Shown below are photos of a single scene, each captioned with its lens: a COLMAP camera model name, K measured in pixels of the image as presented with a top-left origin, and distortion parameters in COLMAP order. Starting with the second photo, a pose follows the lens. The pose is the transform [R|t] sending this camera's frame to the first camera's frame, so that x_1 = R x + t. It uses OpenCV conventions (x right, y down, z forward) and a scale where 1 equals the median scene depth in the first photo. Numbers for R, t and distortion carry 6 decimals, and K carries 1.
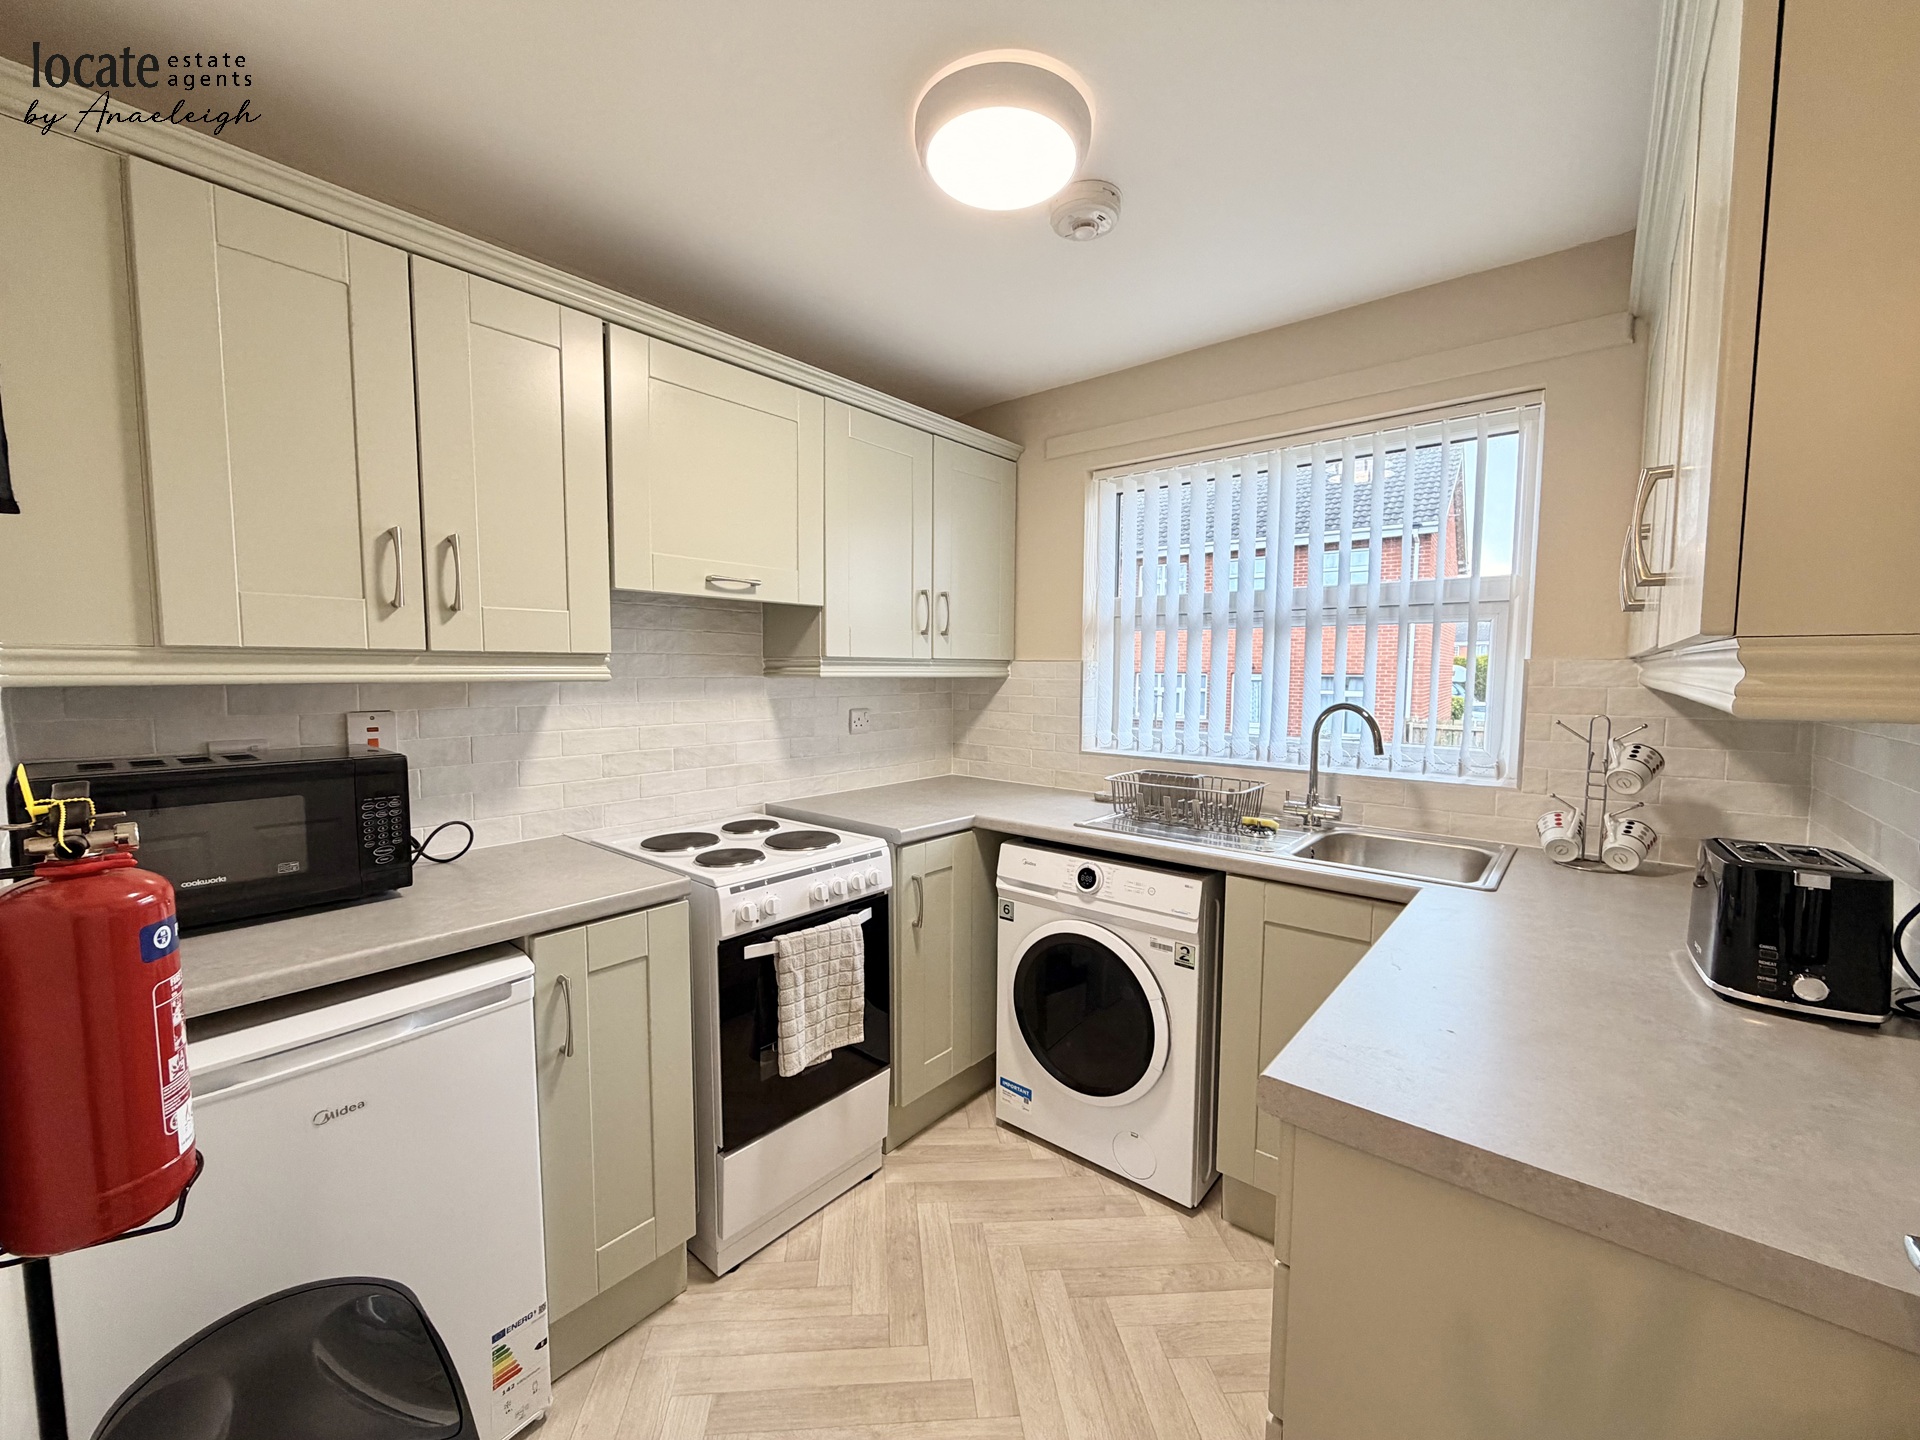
lens RADIAL K [[757.4, 0, 952.2], [0, 757.4, 721.6], [0, 0, 1]] dist [-0.000359, -0.000110]
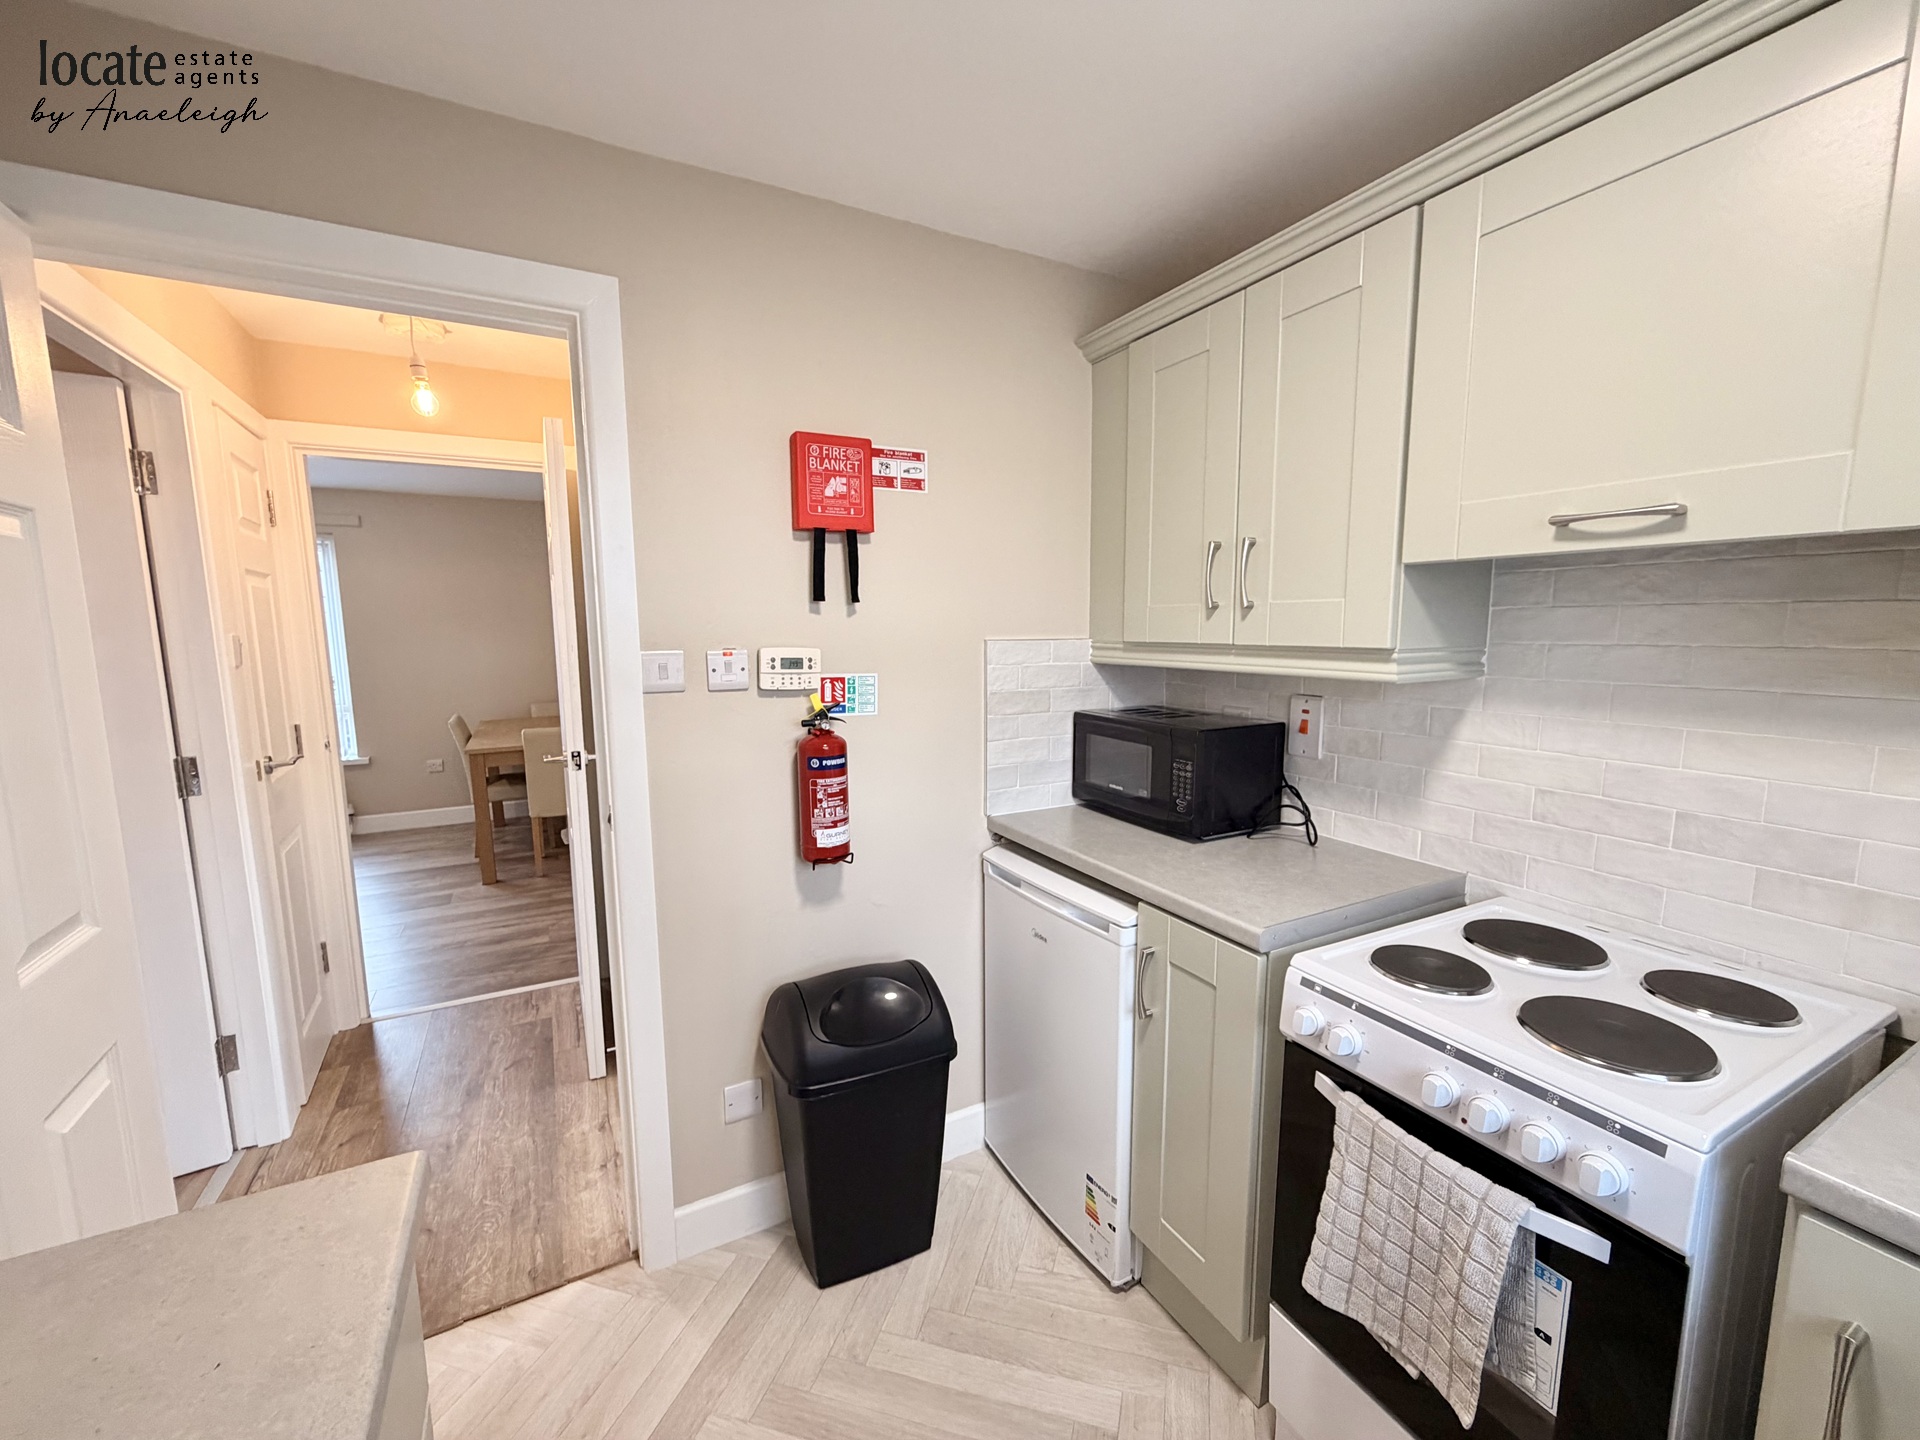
lens RADIAL K [[766.5, 0, 954.8], [0, 766.5, 724.5], [0, 0, 1]] dist [0.000577, -0.000146]
pose [[-0.360307, 0.119014, -0.925211, 0.441505], [-0.063512, 0.986397, 0.151618, -0.101367], [0.930669, 0.113391, -0.347847, 0.841757]]
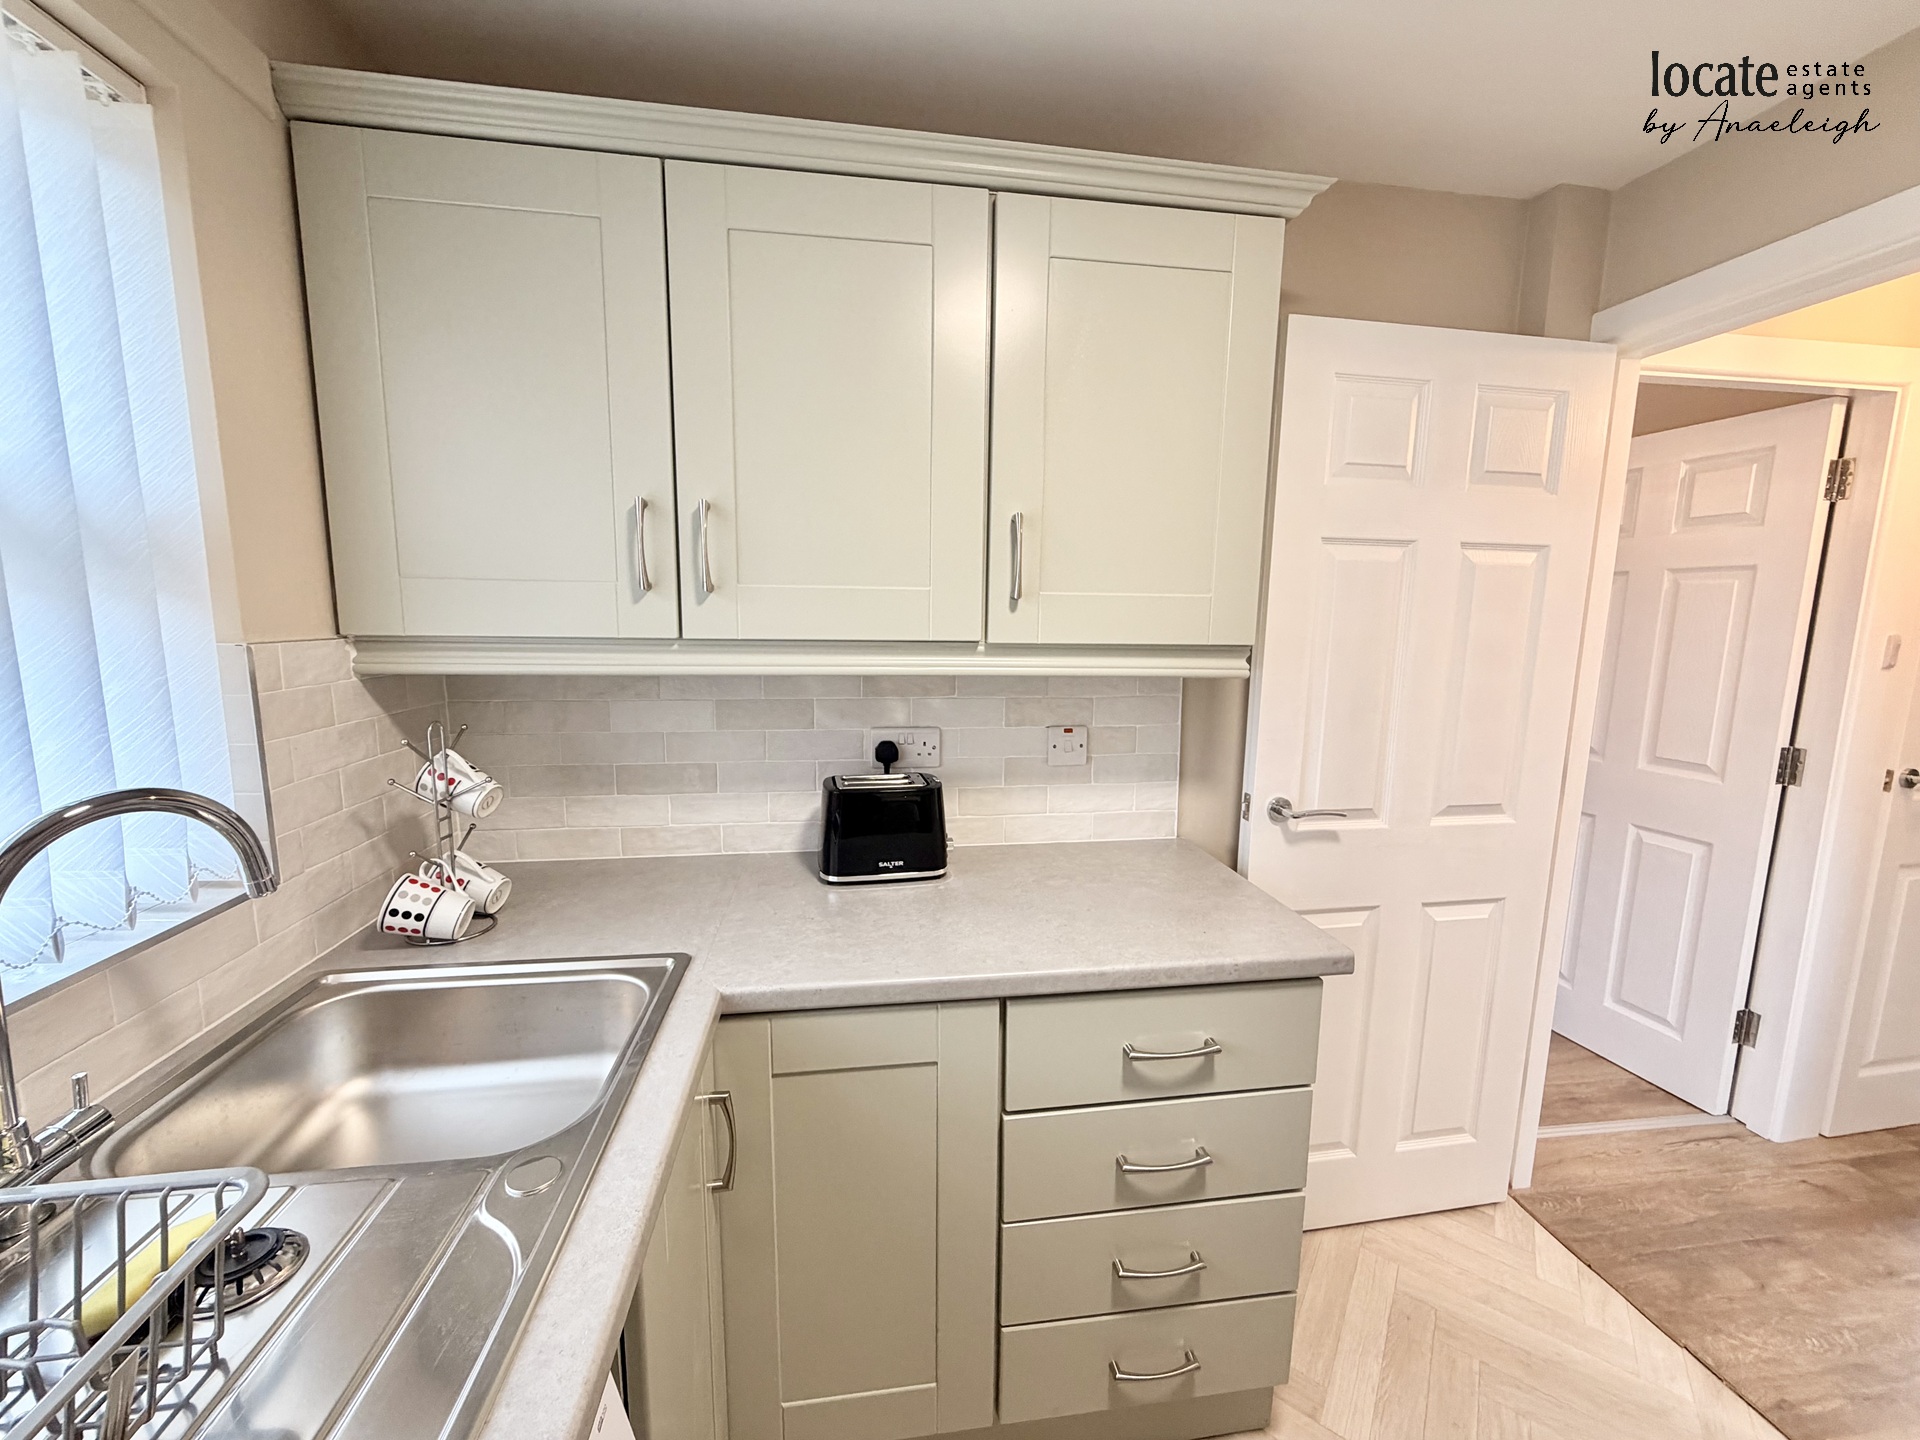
lens RADIAL K [[766.5, 0, 954.8], [0, 766.5, 724.5], [0, 0, 1]] dist [0.000577, -0.000146]
pose [[-0.750610, -0.110198, 0.651491, 0.032169], [0.029515, 0.979418, 0.199671, -0.125282], [-0.660086, 0.169104, -0.731909, 1.133416]]
